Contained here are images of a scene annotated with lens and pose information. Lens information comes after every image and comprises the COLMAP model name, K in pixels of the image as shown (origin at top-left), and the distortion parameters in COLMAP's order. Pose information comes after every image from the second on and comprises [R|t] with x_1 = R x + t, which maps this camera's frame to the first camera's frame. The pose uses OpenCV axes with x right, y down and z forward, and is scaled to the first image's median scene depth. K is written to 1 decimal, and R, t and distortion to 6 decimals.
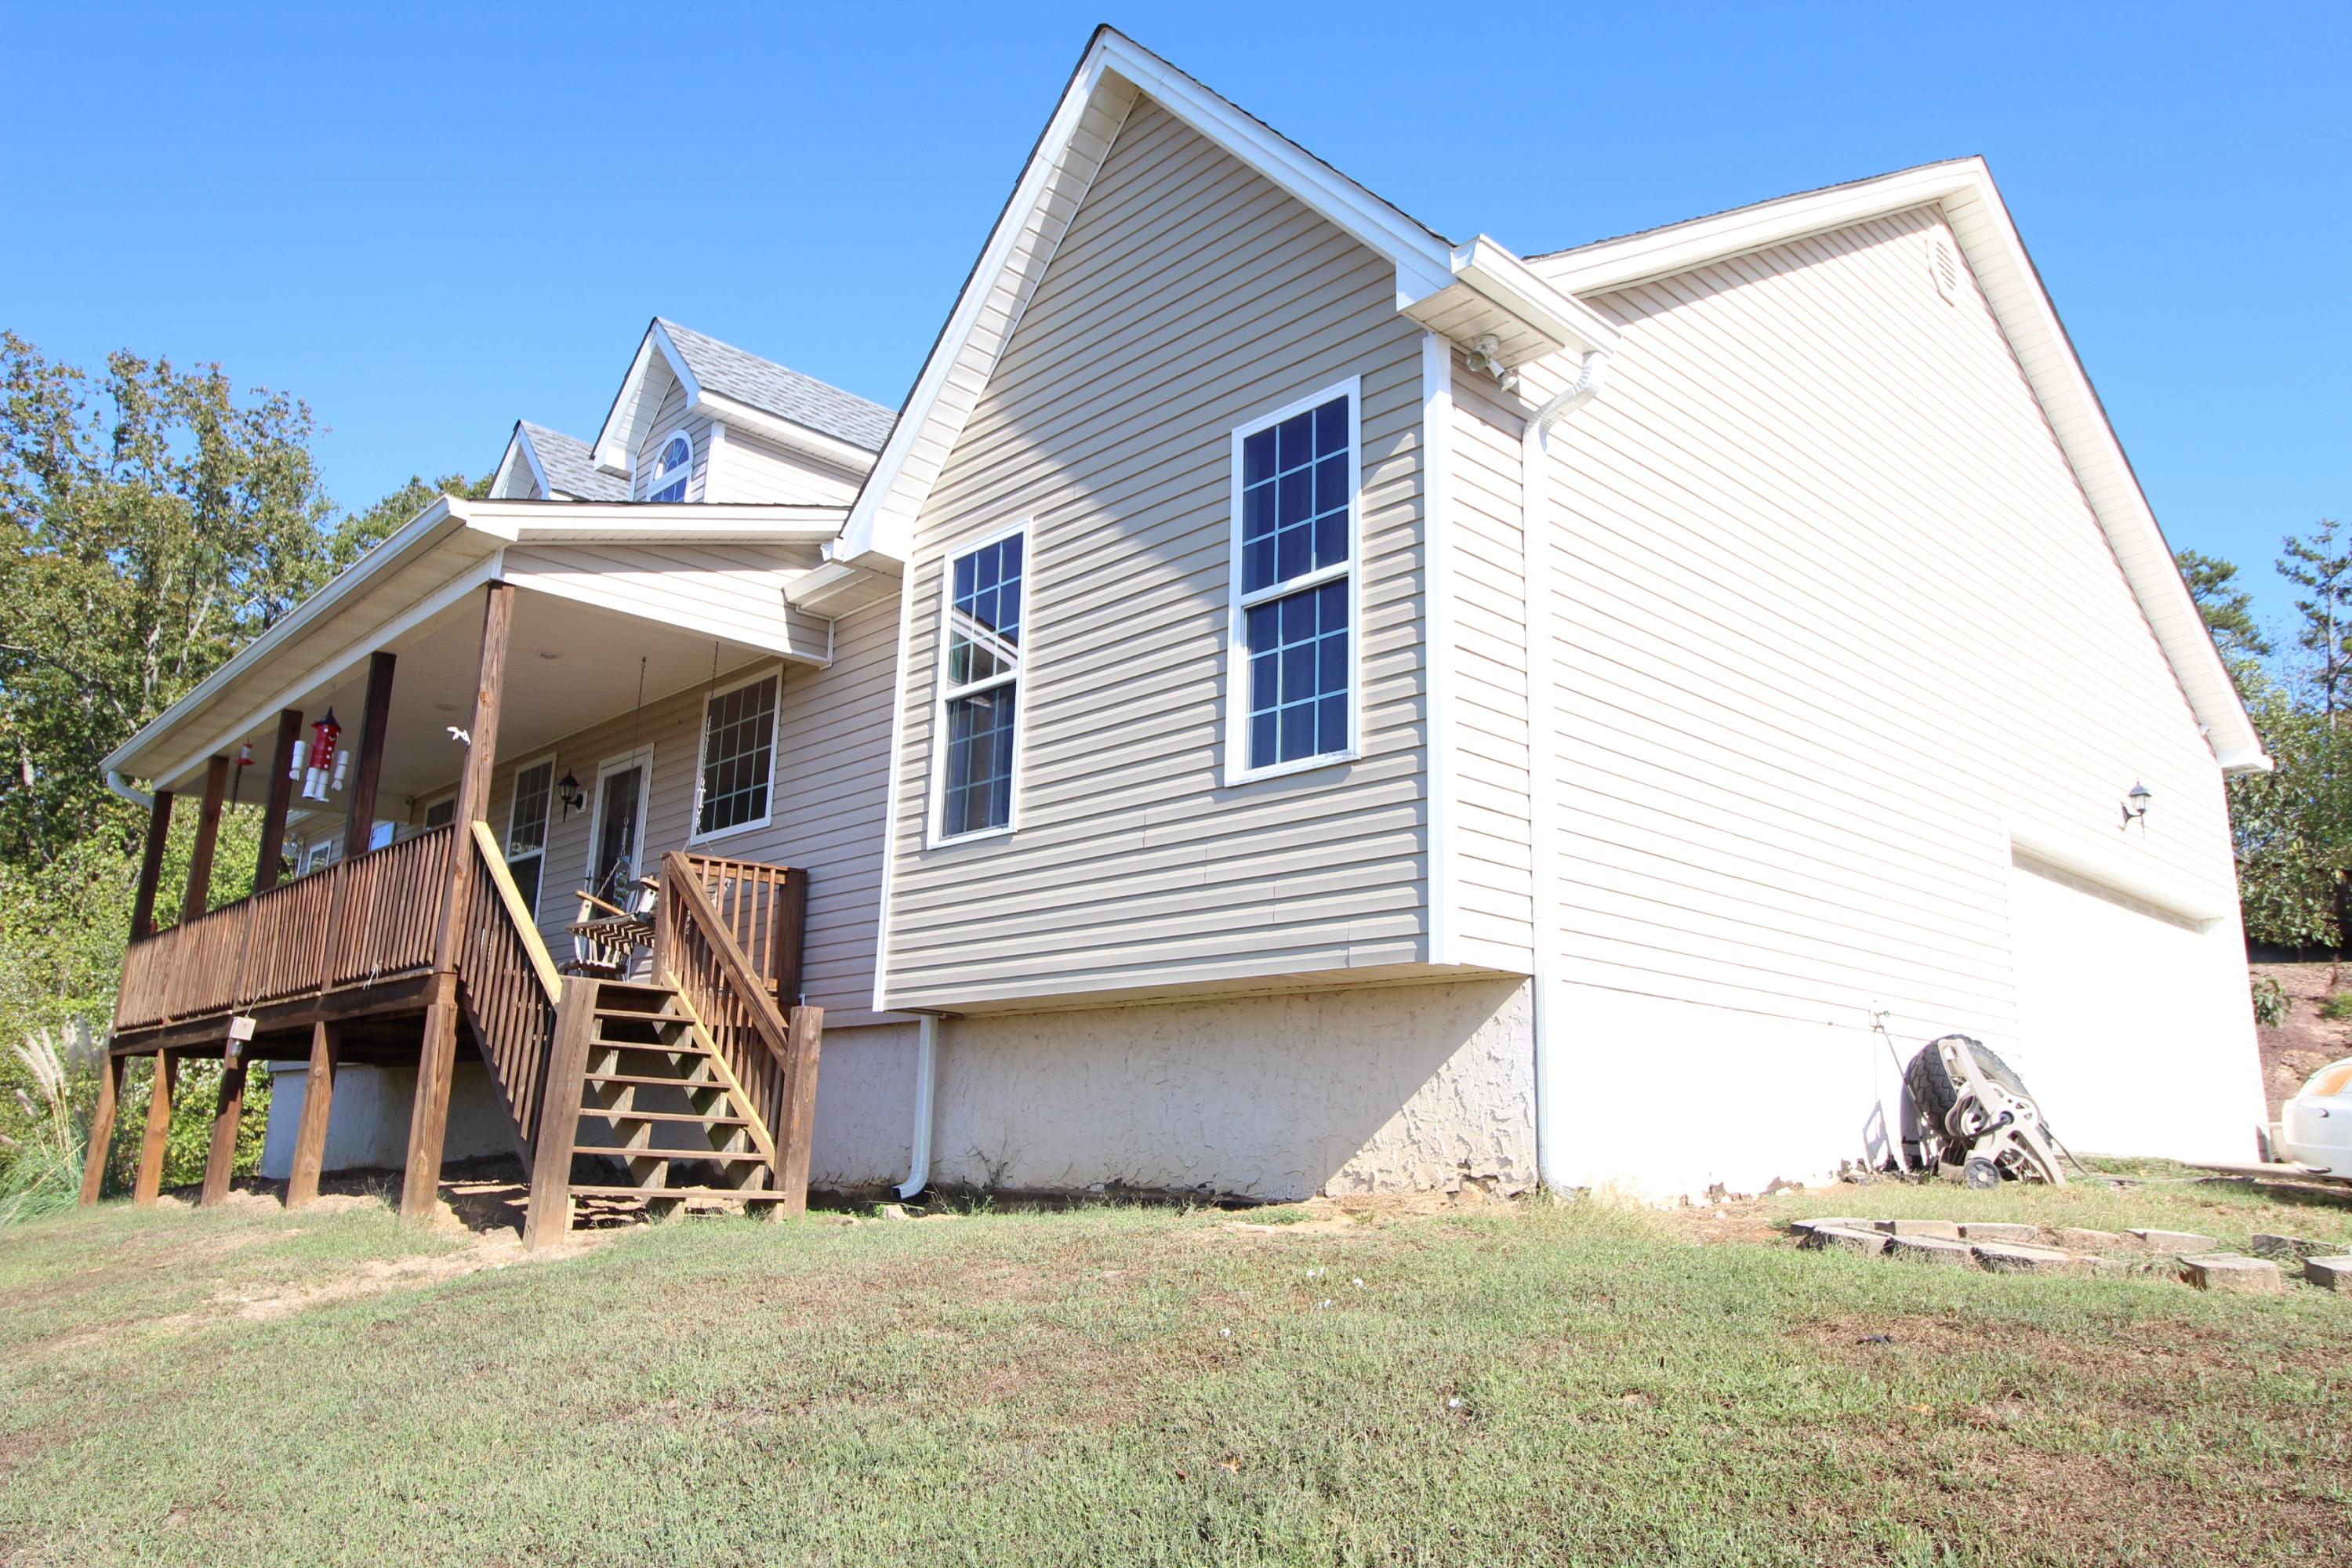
lens RADIAL K [[1636.5, 0, 1179.0], [0, 1636.5, 770.4], [0, 0, 1]] dist [0.007775, 0.002717]
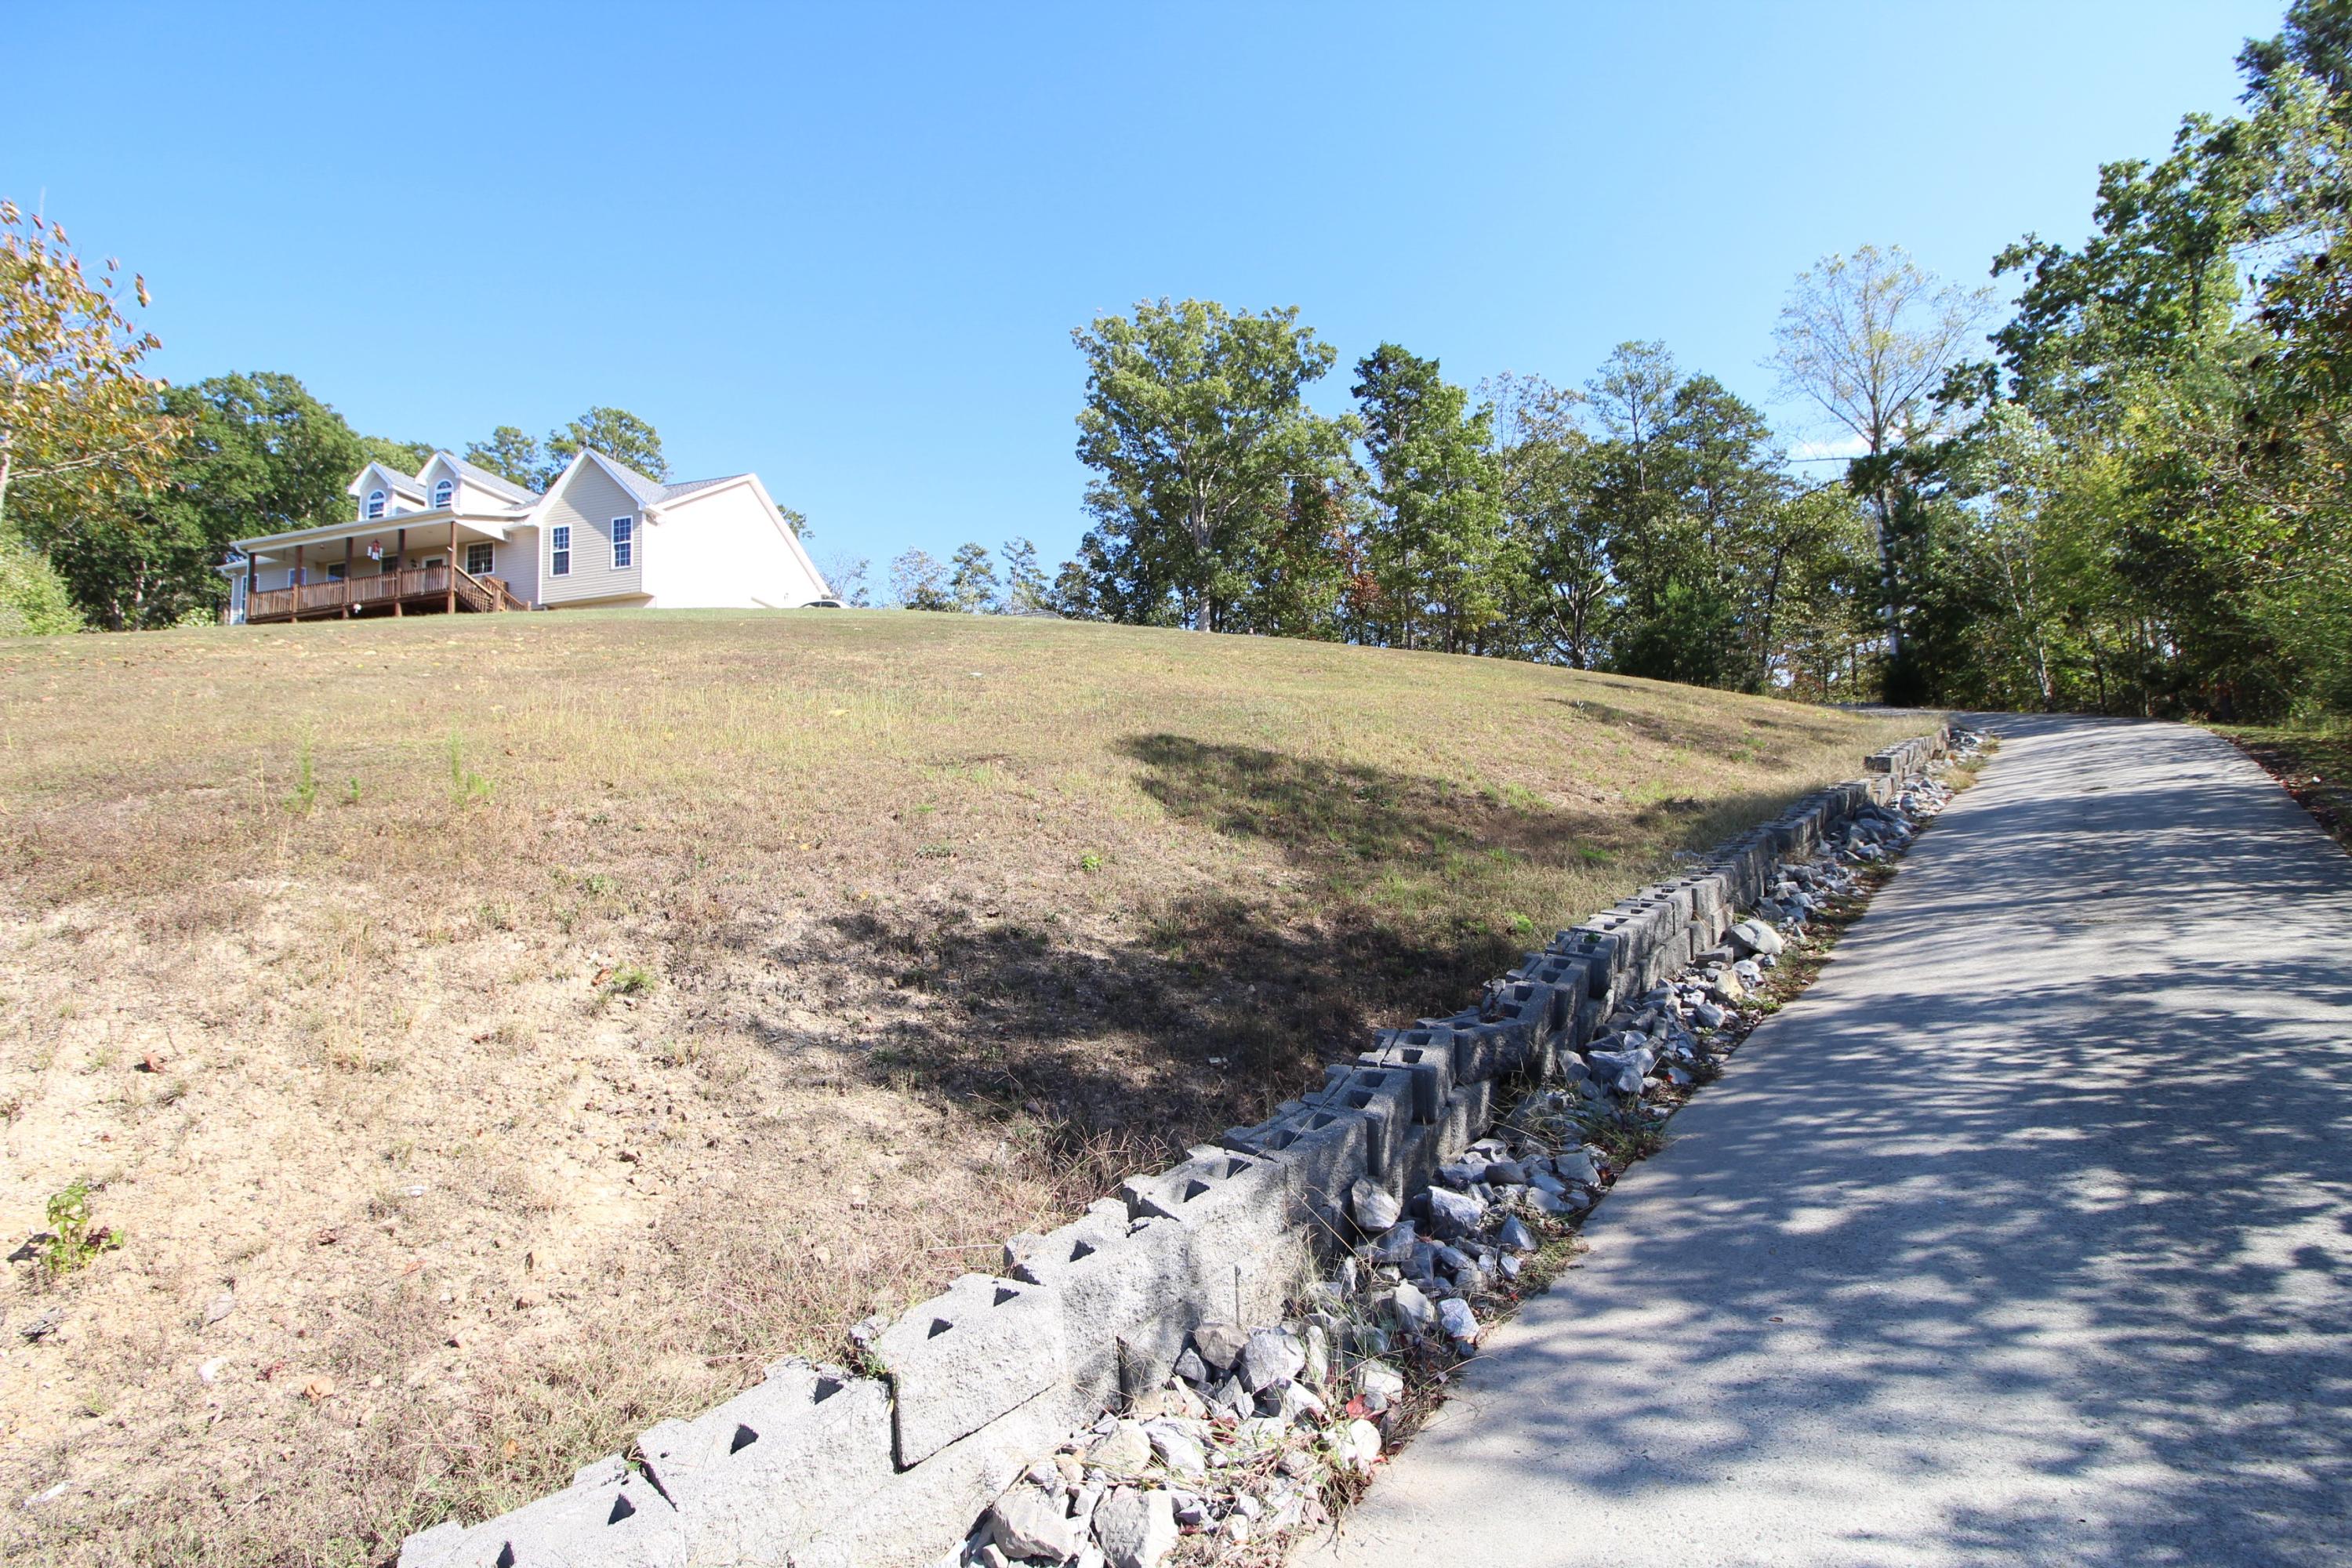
lens RADIAL K [[1120.8, 0, 1203.5], [0, 1120.8, 775.0], [0, 0, 1]] dist [0.000921, -0.014558]
pose [[0.815690, -0.002010, 0.578485, -0.670120], [-0.064046, 0.993533, 0.093760, 0.268800], [-0.574932, -0.113529, 0.810286, -4.427466]]
